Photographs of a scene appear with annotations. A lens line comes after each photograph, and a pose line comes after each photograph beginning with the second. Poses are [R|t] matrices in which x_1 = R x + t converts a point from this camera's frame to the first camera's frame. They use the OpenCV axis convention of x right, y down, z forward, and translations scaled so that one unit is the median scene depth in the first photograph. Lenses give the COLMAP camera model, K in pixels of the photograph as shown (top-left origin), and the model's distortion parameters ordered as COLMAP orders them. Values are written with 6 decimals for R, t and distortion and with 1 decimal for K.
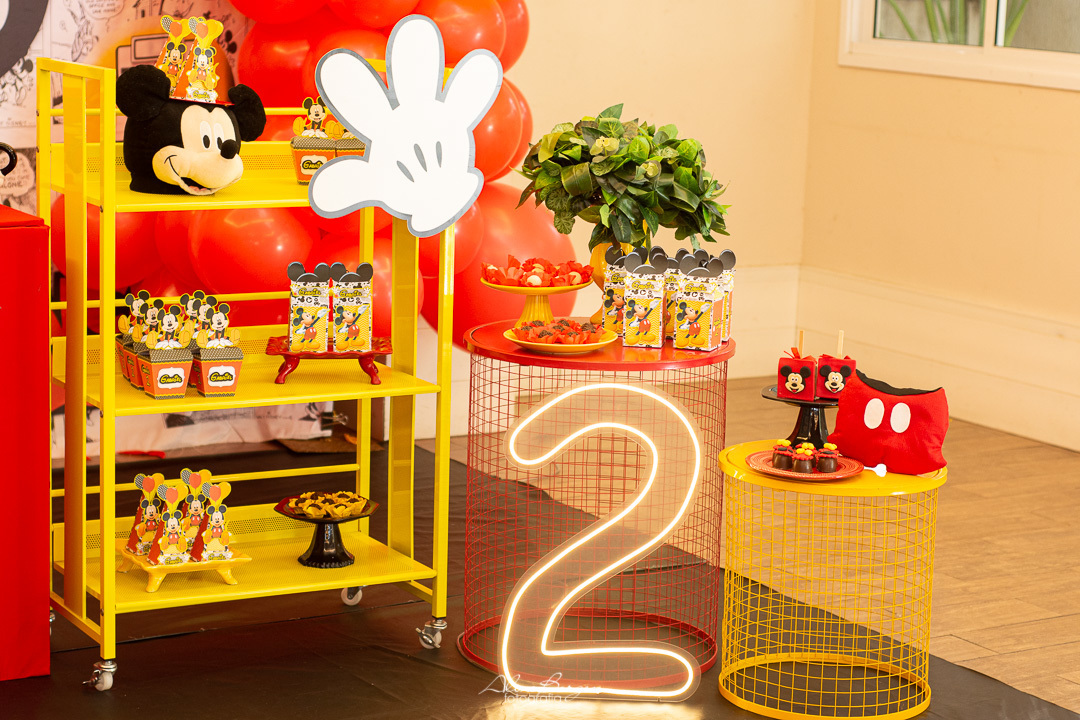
lens RADIAL K [[2497.9, 0, 541.4], [0, 2497.9, 358.0], [0, 0, 1]] dist [-0.024044, 0.000000]
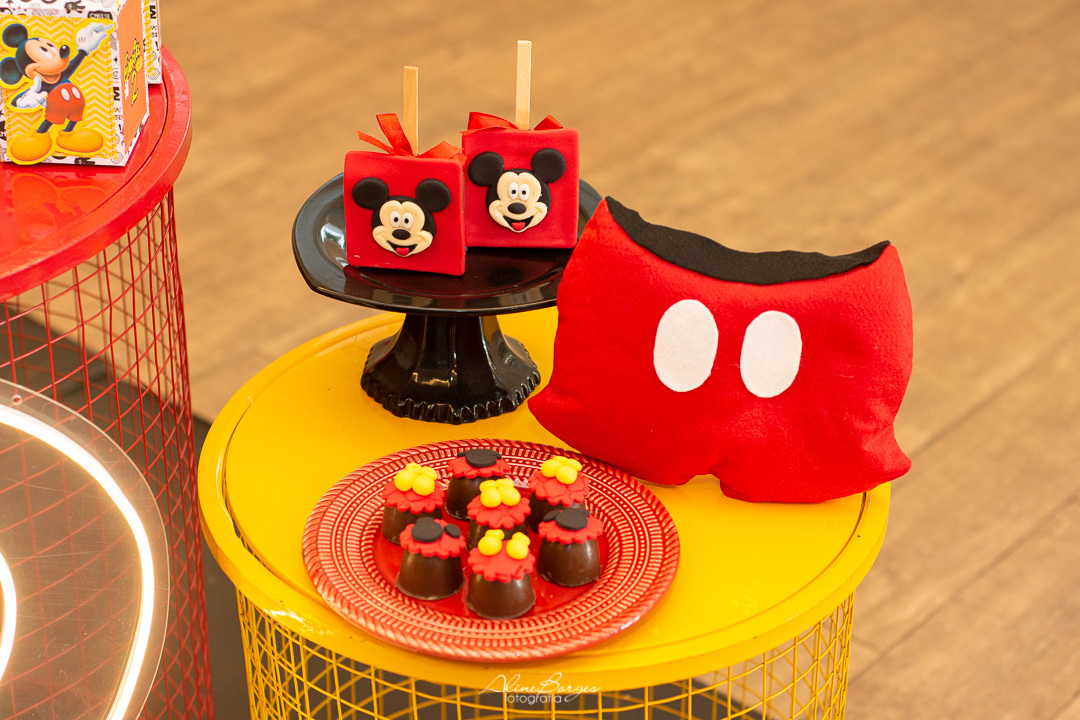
lens RADIAL K [[2497.9, 0, 538.1], [0, 2497.9, 357.4], [0, 0, 1]] dist [-0.024044, 0.000000]
pose [[0.954607, -0.169972, 0.244614, 0.036827], [0.071876, 0.928386, 0.364600, -0.090395], [-0.289068, -0.330468, 0.898460, 0.701276]]
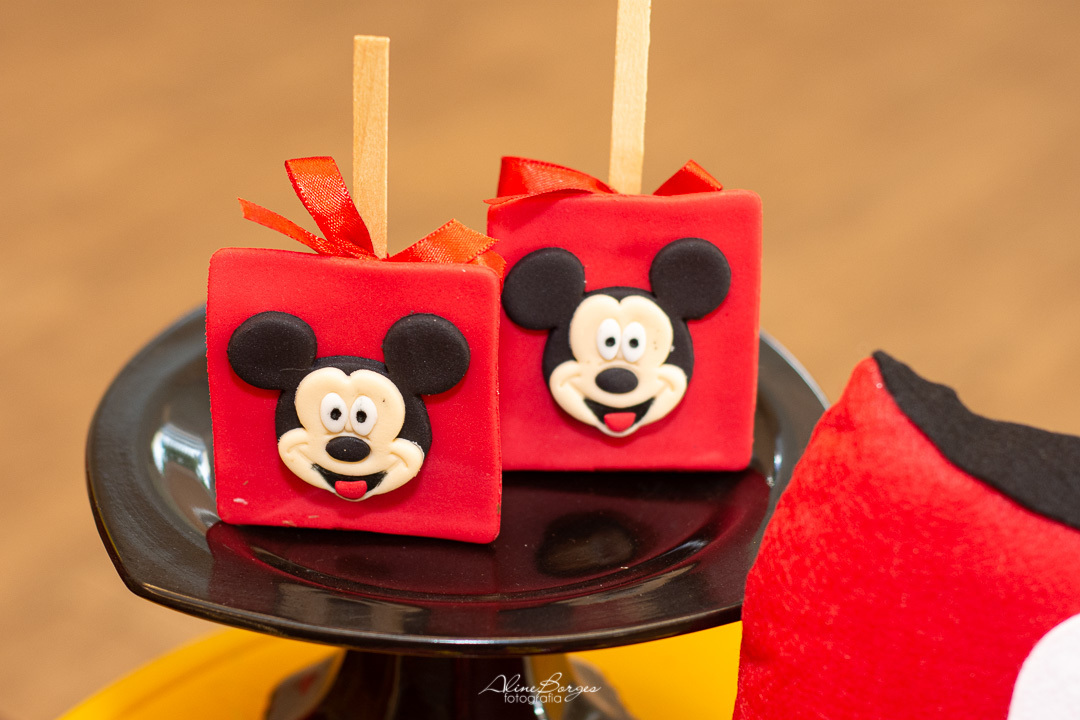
lens RADIAL K [[2497.9, 0, 537.6], [0, 2497.9, 361.4], [0, 0, 1]] dist [-0.024044, 0.000000]
pose [[0.936316, -0.170549, 0.306961, 0.070802], [0.068087, 0.945723, 0.317762, -0.035050], [-0.344494, -0.276626, 0.897108, 0.879112]]
